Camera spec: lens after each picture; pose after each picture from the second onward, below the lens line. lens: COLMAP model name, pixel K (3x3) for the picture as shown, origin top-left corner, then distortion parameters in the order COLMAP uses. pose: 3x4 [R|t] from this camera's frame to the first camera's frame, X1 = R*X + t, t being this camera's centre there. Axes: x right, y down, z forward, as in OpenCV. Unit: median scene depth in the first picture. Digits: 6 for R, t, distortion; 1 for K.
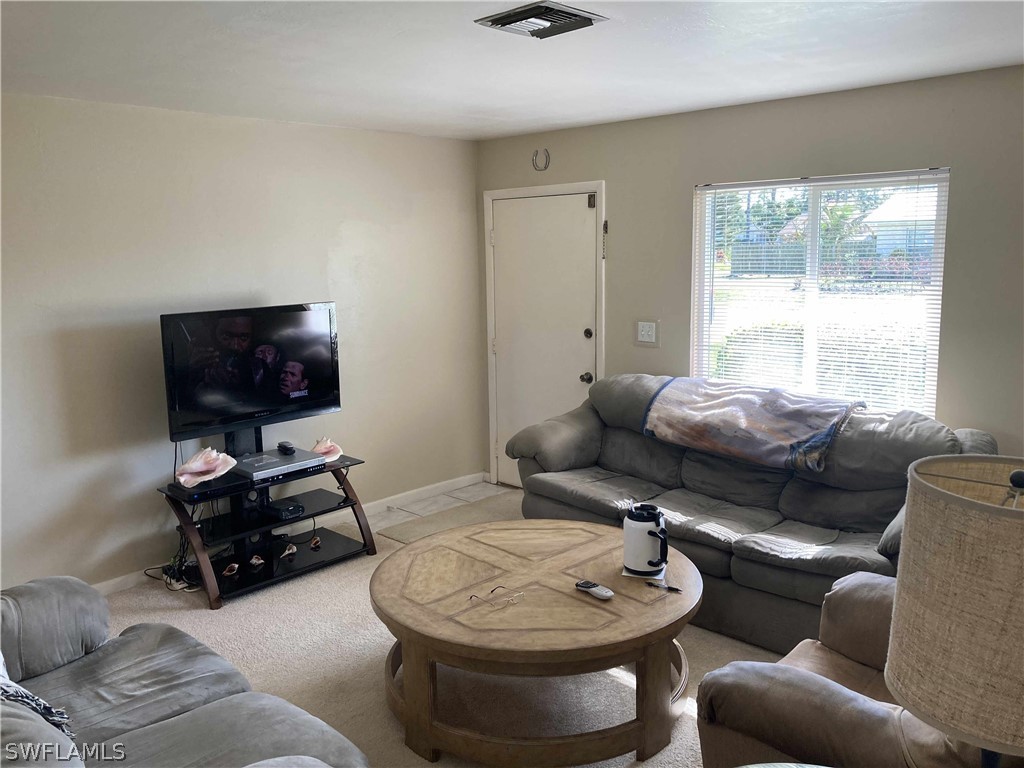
lens RADIAL K [[835.4, 0, 516.0], [0, 835.4, 379.6], [0, 0, 1]] dist [0.010960, 0.002291]
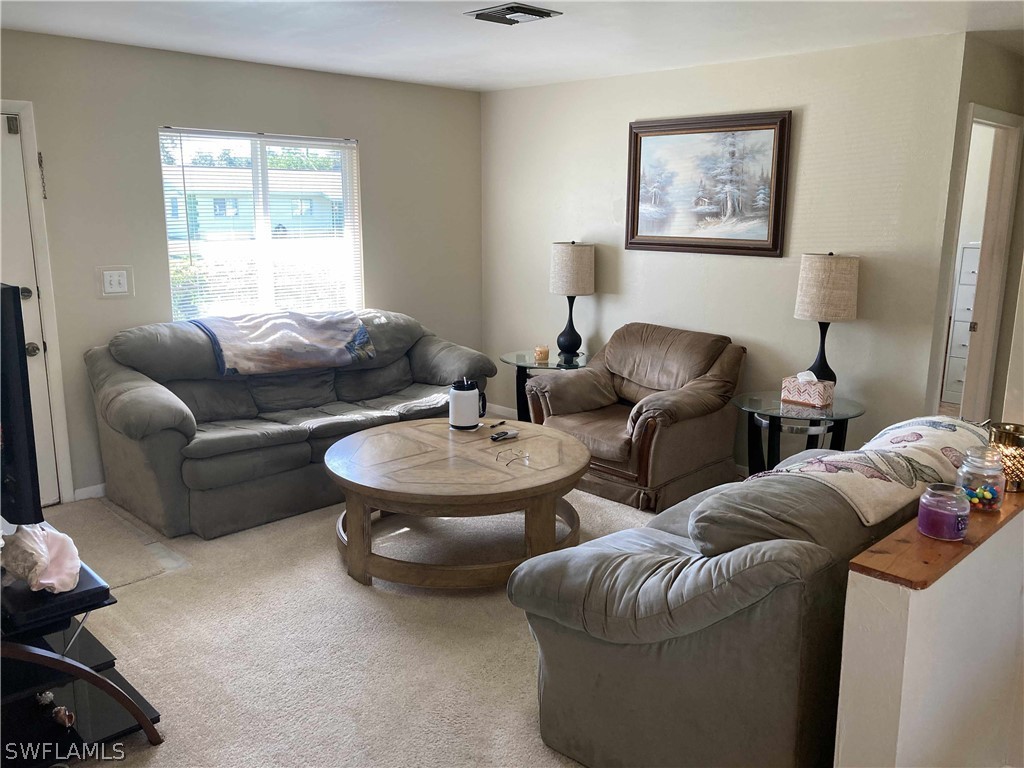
lens RADIAL K [[835.4, 0, 516.7], [0, 835.4, 386.8], [0, 0, 1]] dist [0.010960, 0.002291]
pose [[0.015897, -0.195359, 0.980603, -0.911171], [0.151918, 0.969813, 0.190746, -0.065192], [-0.988265, 0.145939, 0.045096, 0.657517]]
